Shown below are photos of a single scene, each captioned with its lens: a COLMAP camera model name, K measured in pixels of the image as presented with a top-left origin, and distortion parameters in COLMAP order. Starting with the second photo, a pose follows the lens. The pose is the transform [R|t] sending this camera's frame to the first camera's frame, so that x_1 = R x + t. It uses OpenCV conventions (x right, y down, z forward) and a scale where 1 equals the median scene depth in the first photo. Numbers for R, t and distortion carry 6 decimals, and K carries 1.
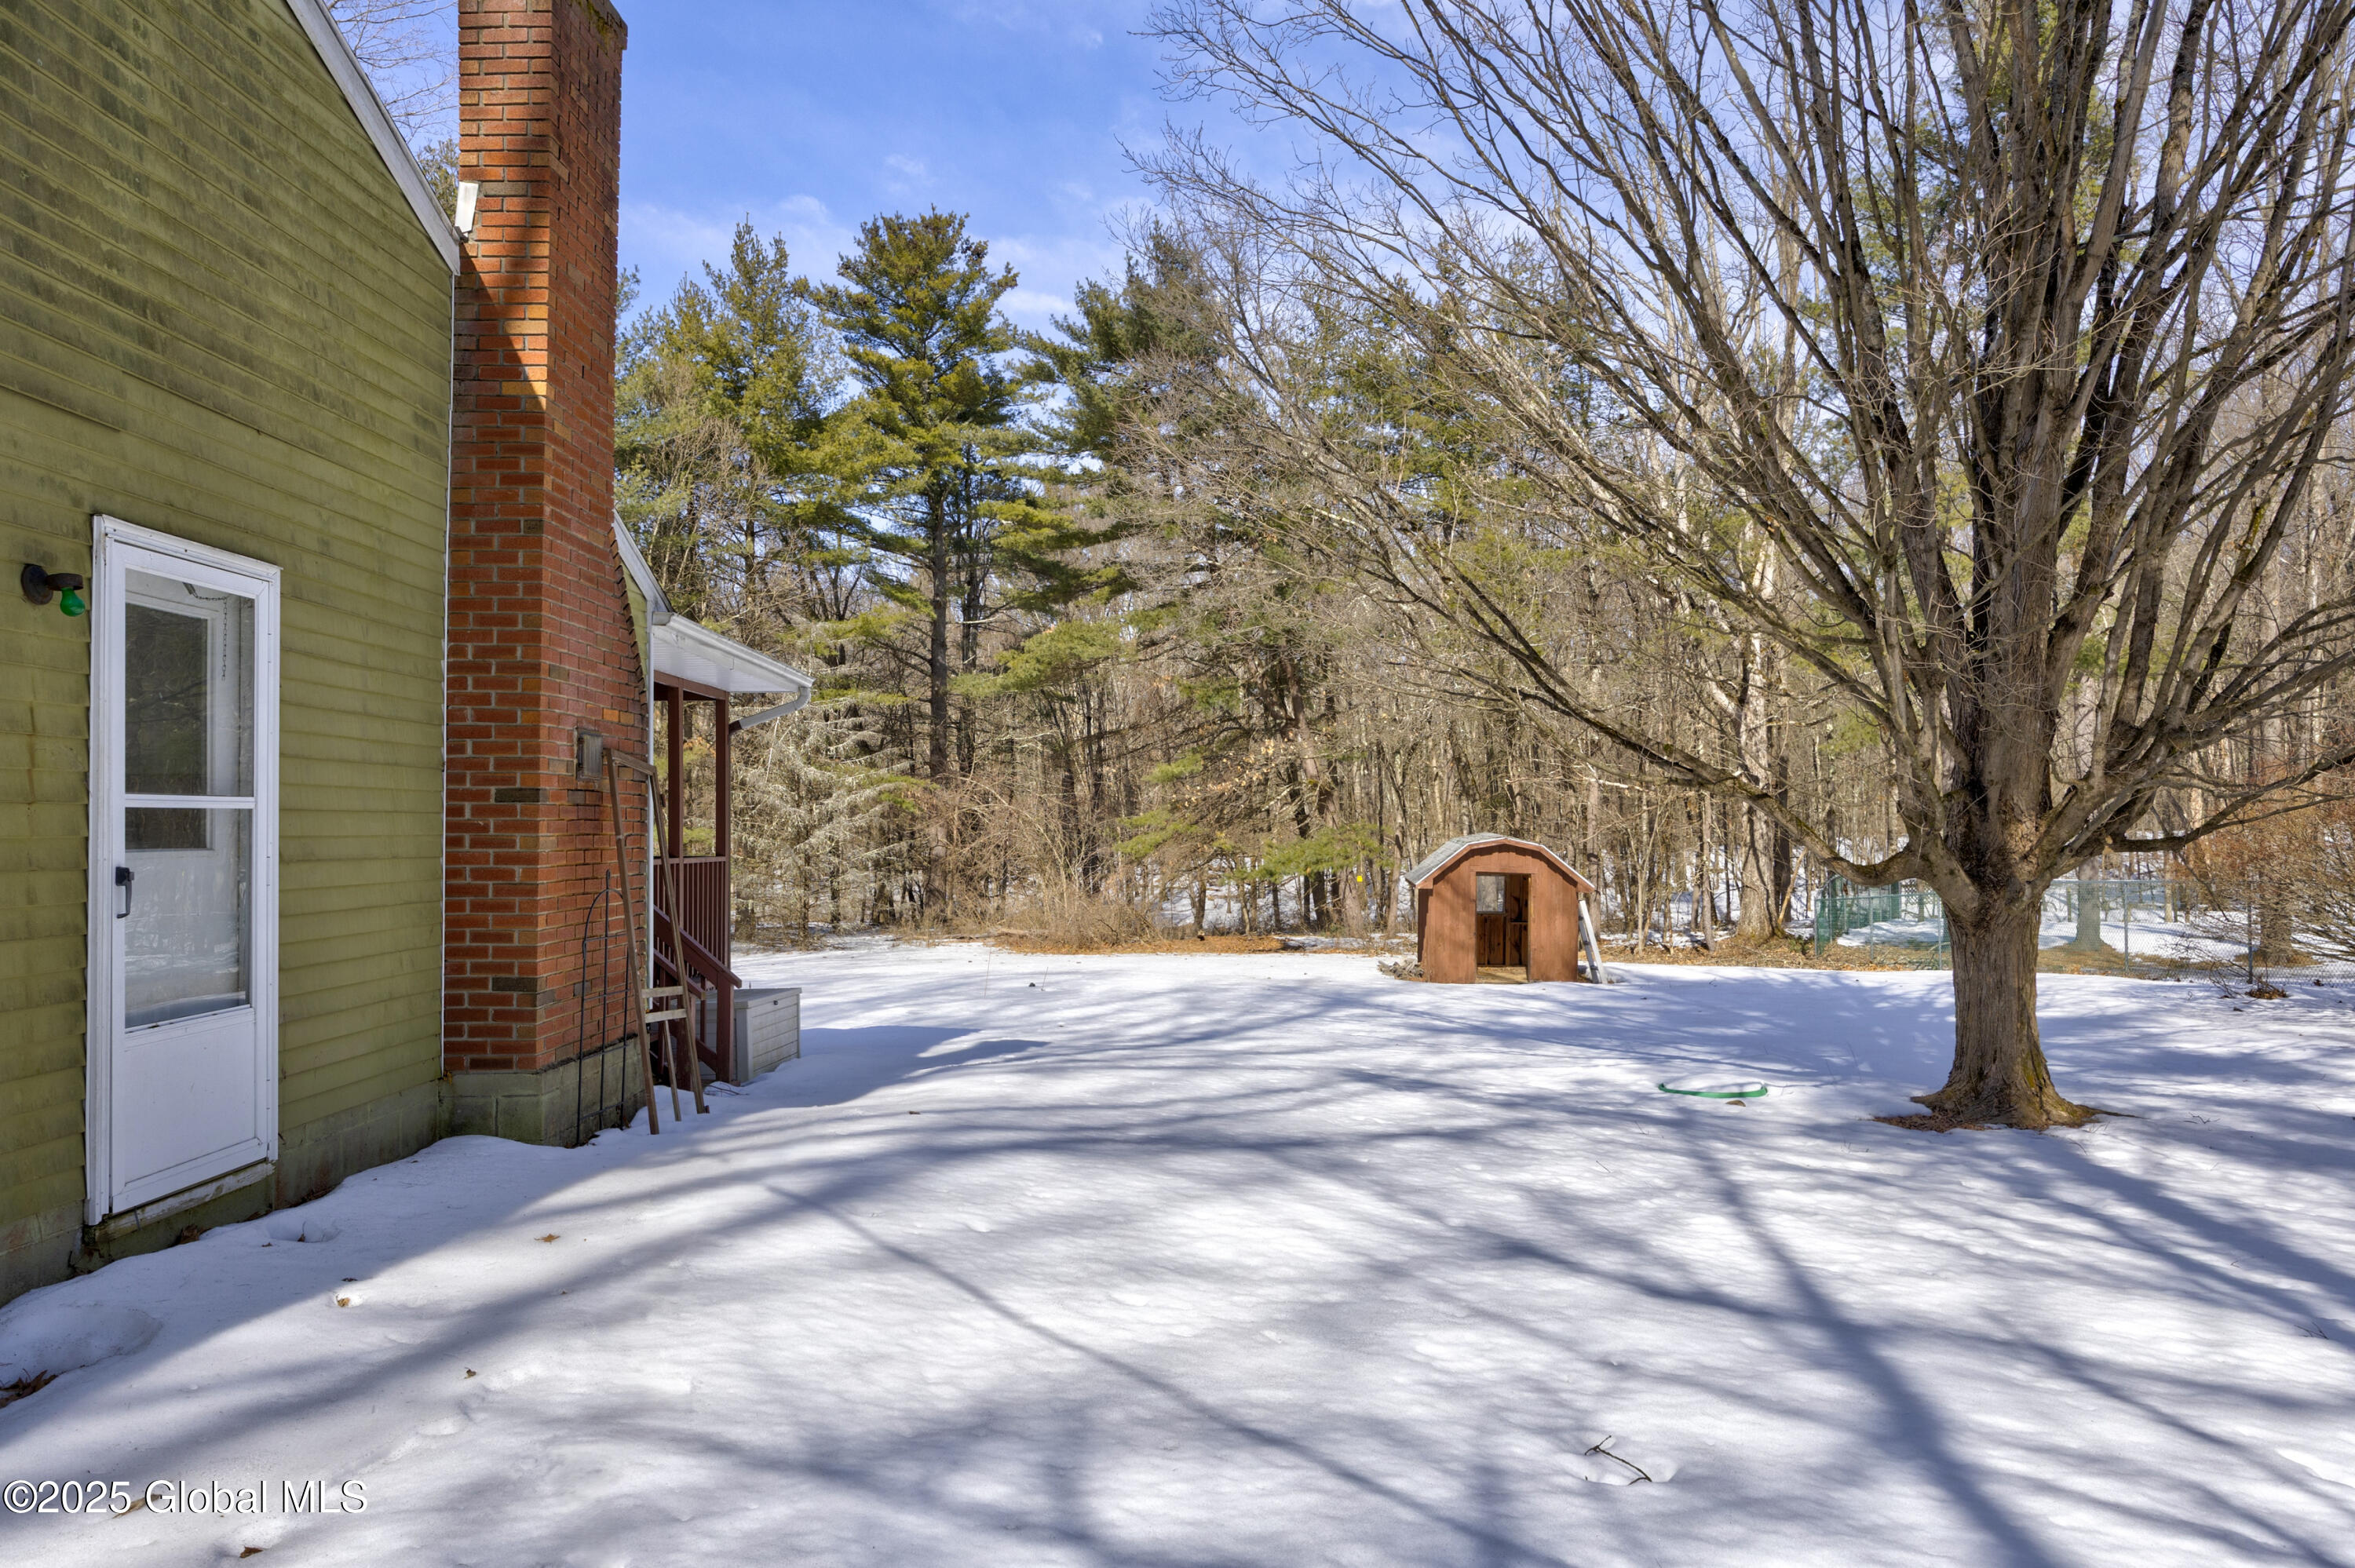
lens RADIAL K [[1571.9, 0, 1182.6], [0, 1571.9, 795.6], [0, 0, 1]] dist [0.072090, 0.000467]
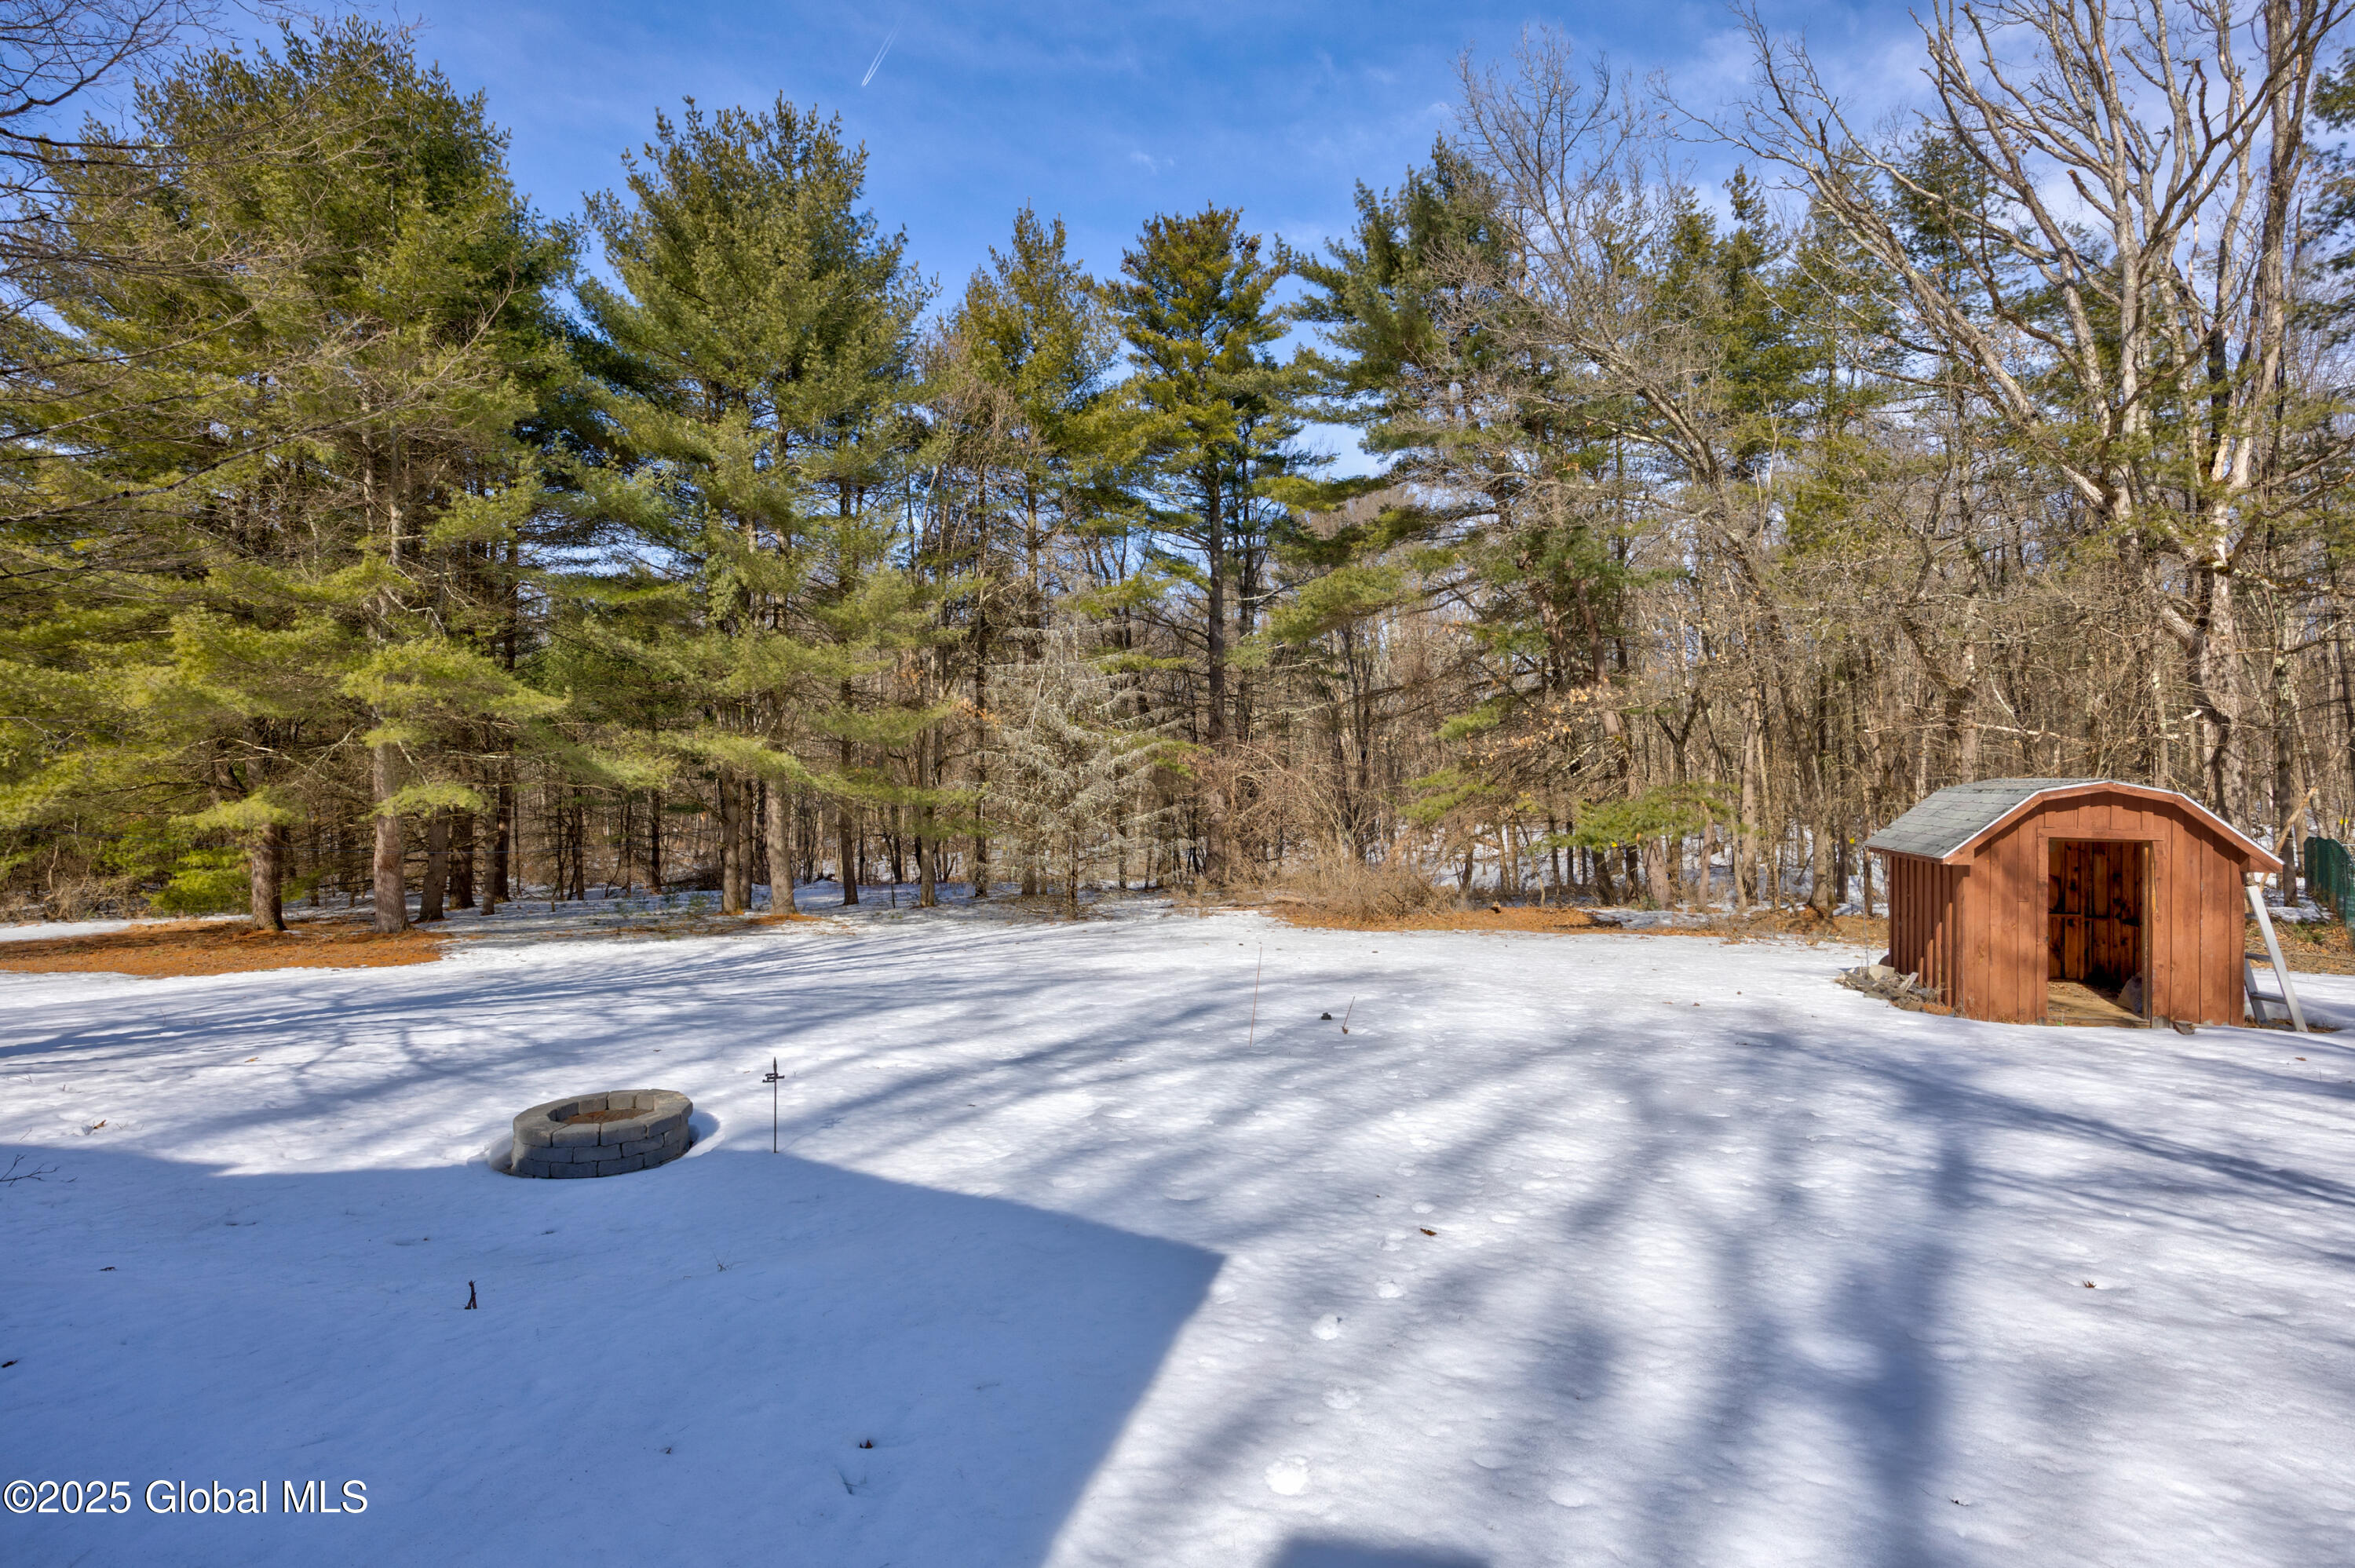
lens RADIAL K [[1198.9, 0, 1182.1], [0, 1198.9, 795.0], [0, 0, 1]] dist [-0.000906, -0.000134]
pose [[0.980869, -0.005838, -0.194582, -0.025820], [0.008500, 0.999881, 0.012847, 0.011503], [0.194484, -0.014255, 0.980802, 0.242799]]
